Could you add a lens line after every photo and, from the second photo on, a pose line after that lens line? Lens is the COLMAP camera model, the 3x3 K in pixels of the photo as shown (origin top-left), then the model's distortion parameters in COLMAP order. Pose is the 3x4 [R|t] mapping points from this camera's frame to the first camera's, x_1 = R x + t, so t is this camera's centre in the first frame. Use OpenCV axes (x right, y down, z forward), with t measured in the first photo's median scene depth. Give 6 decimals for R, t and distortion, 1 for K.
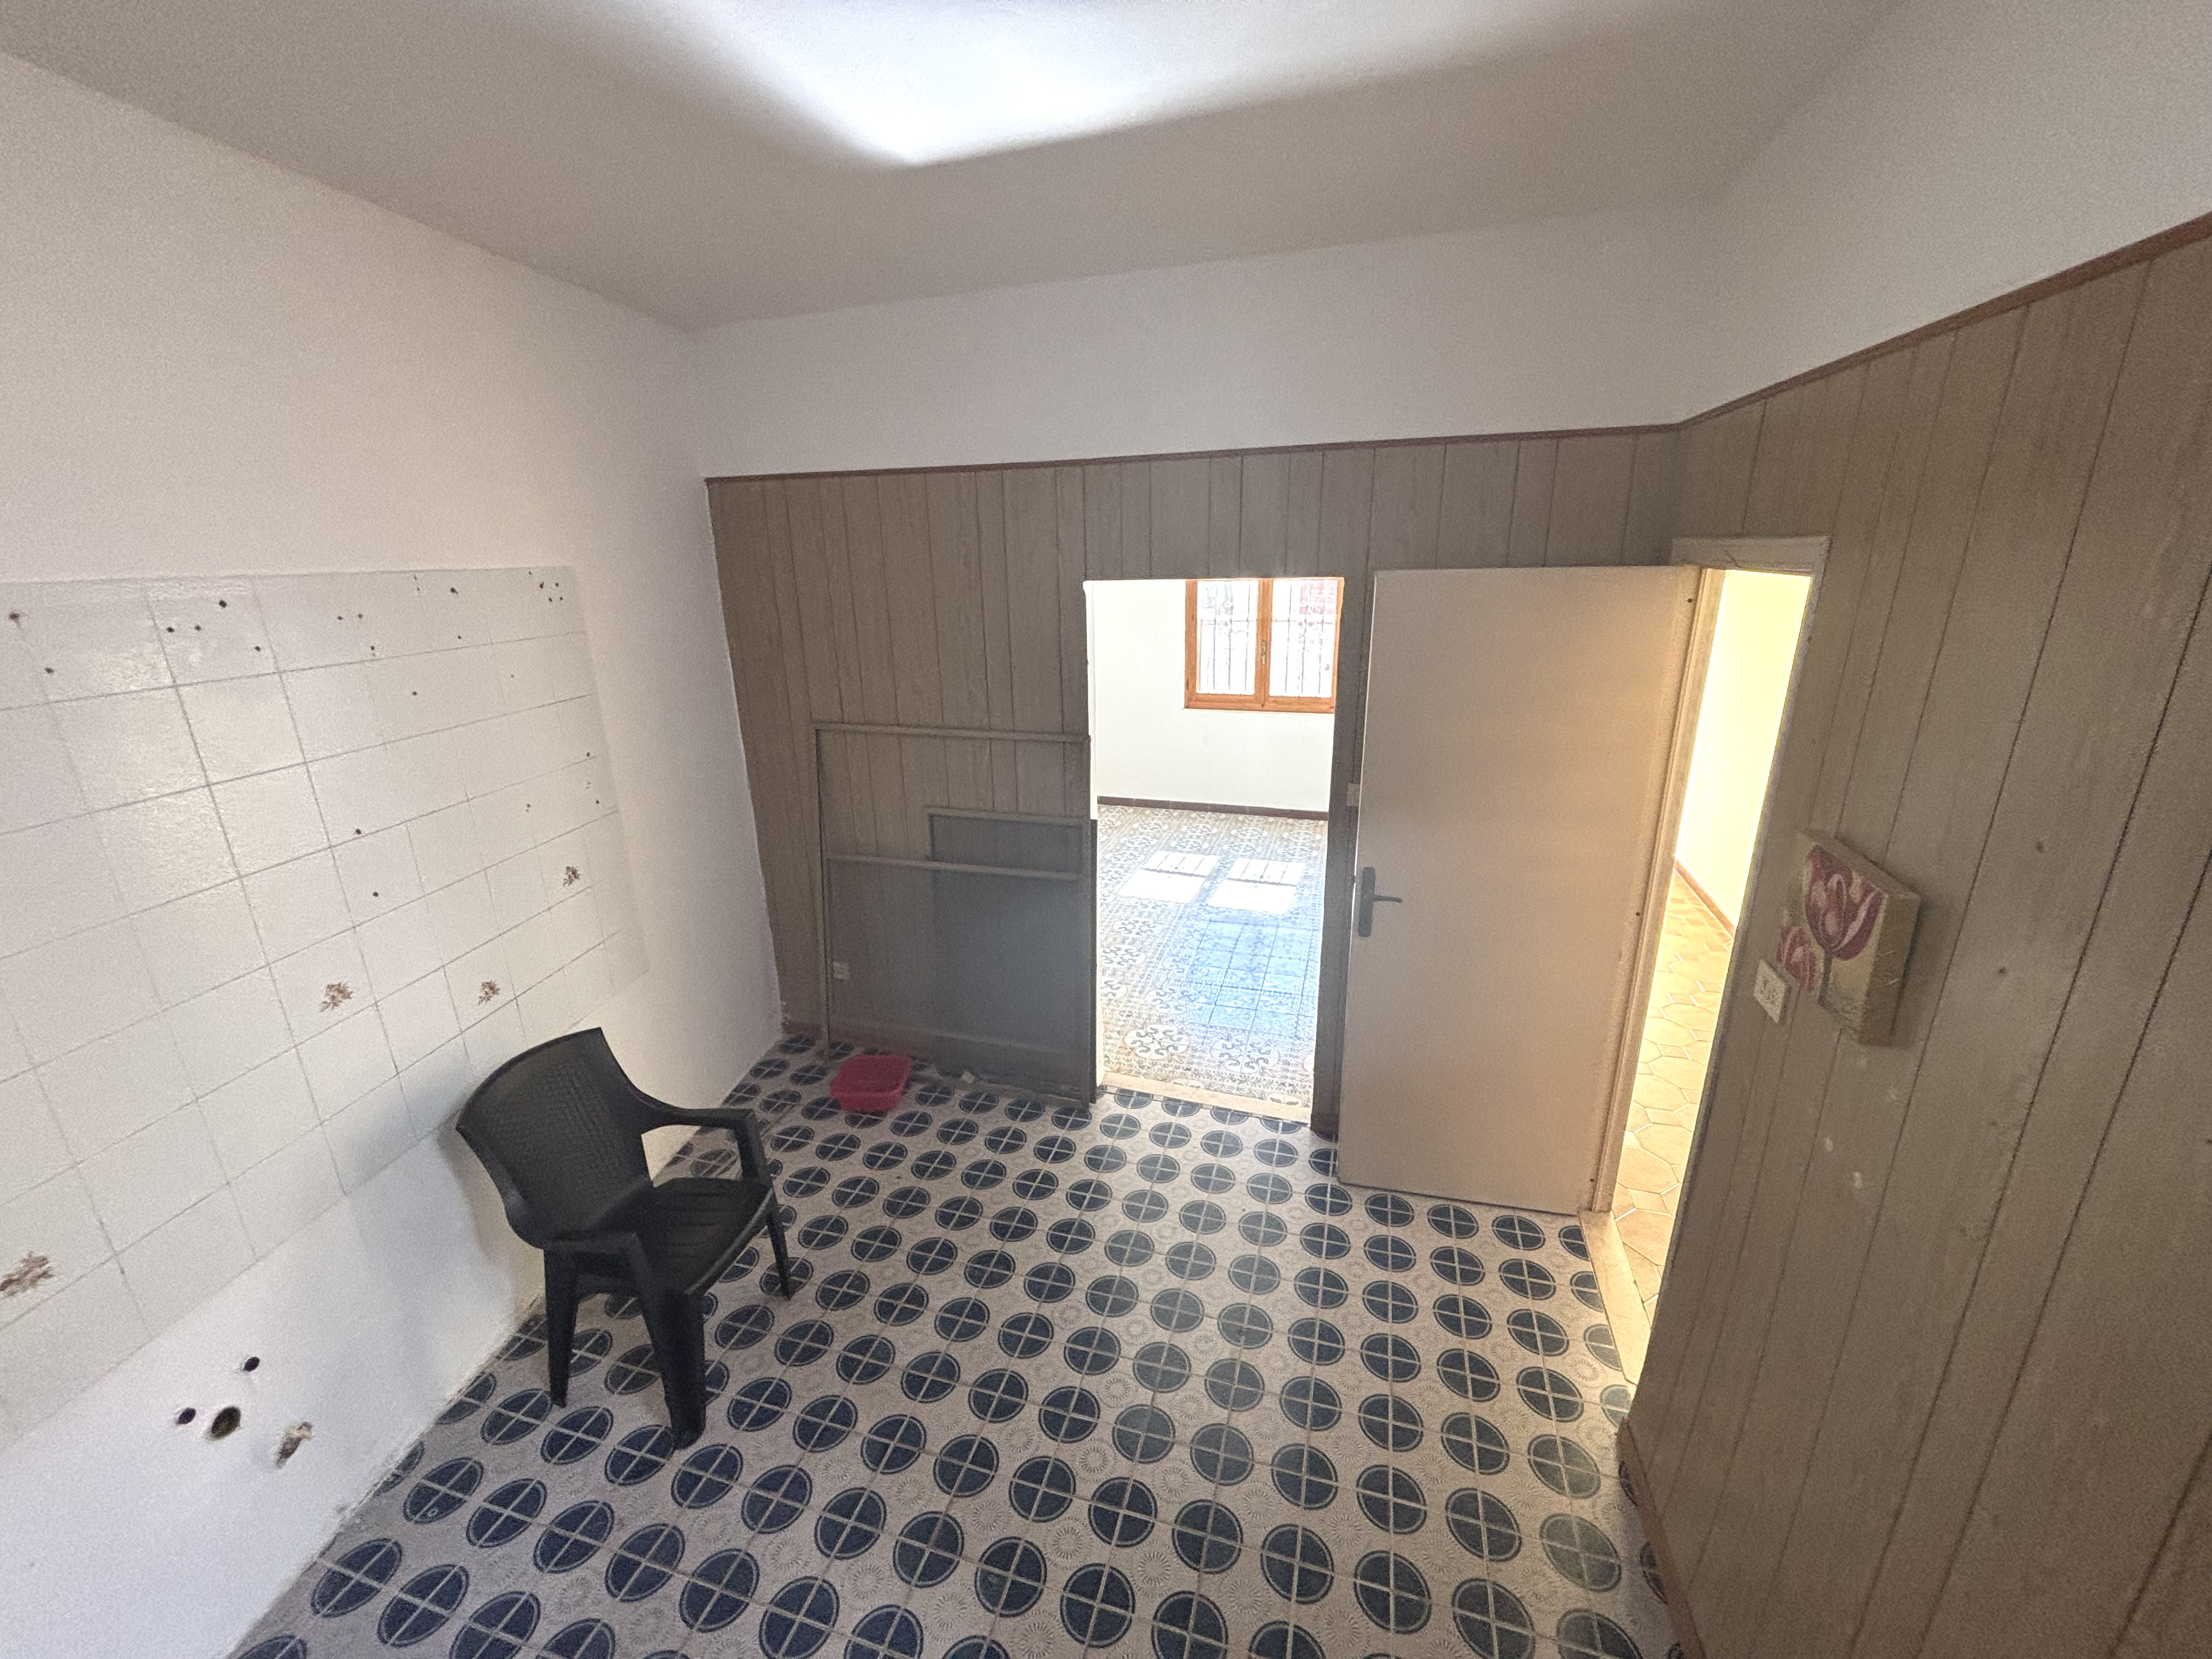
lens RADIAL K [[894.2, 0, 1101.2], [0, 894.2, 808.0], [0, 0, 1]] dist [-0.005943, 0.001887]
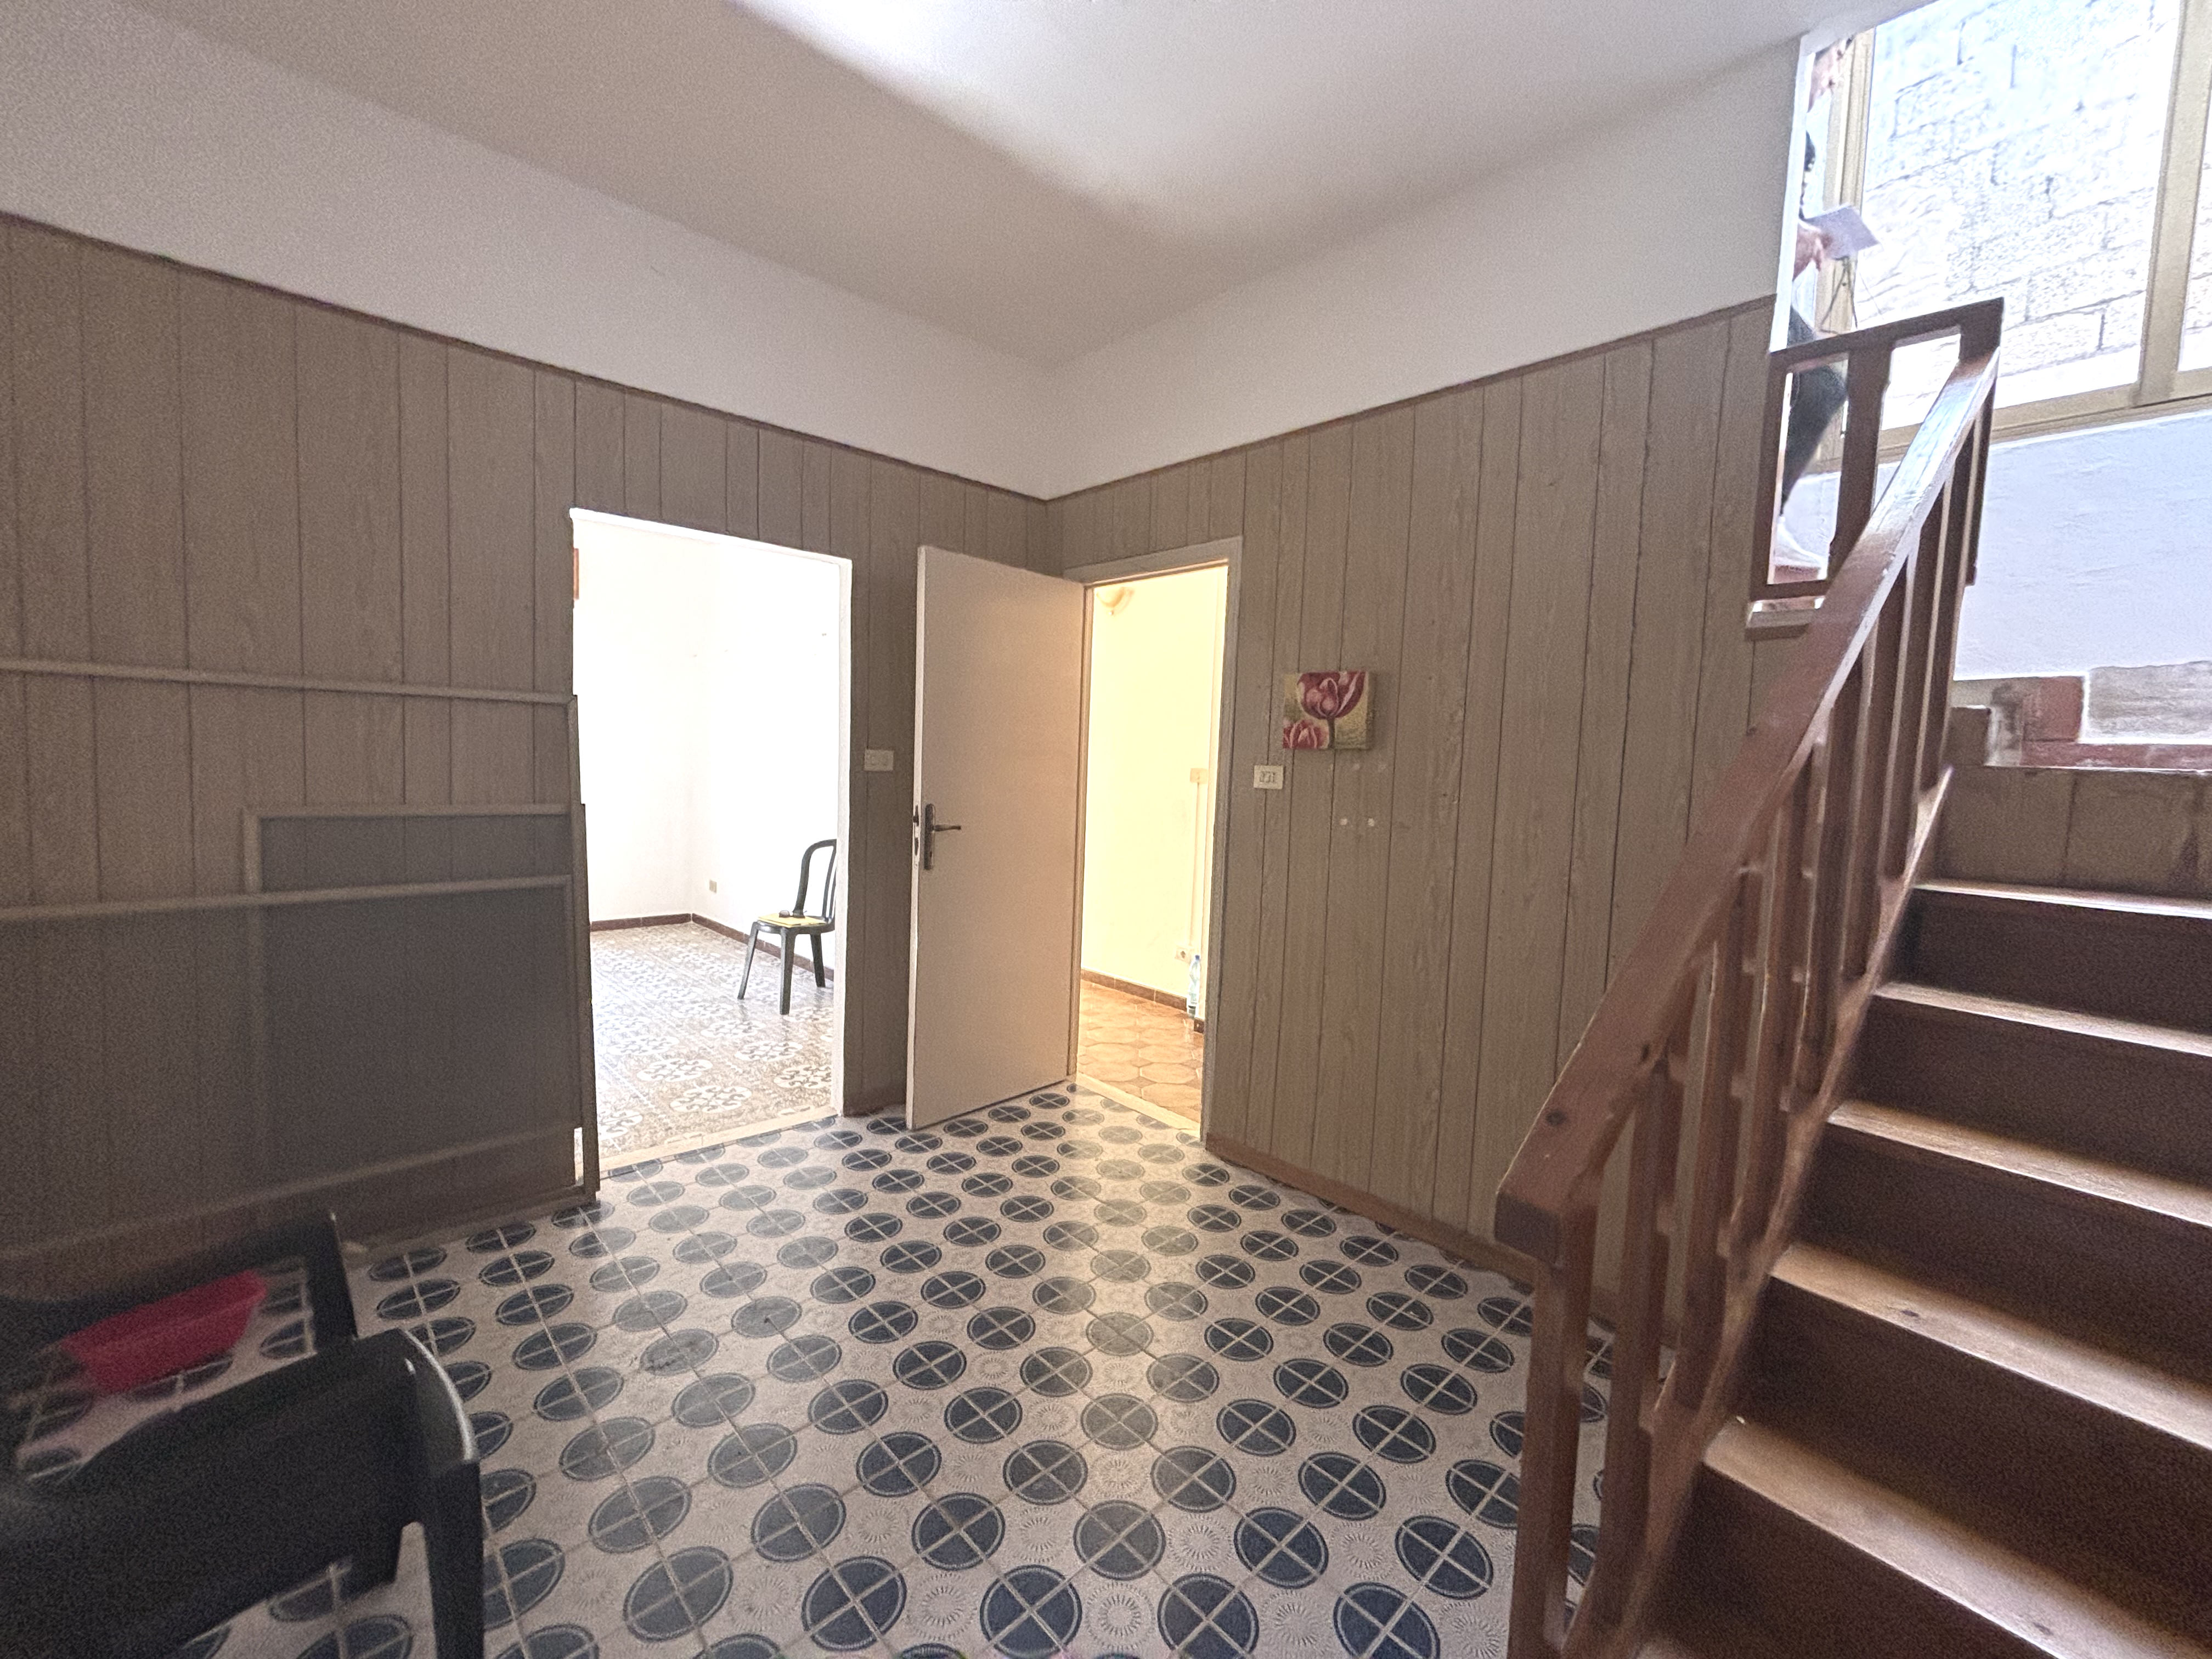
lens RADIAL K [[894.2, 0, 1120.8], [0, 894.2, 818.5], [0, 0, 1]] dist [-0.005943, 0.001887]
pose [[0.473786, -0.019060, 0.880433, -0.469460], [0.201432, 0.975606, -0.087276, 0.187030], [-0.857293, 0.218698, 0.466068, 0.216243]]
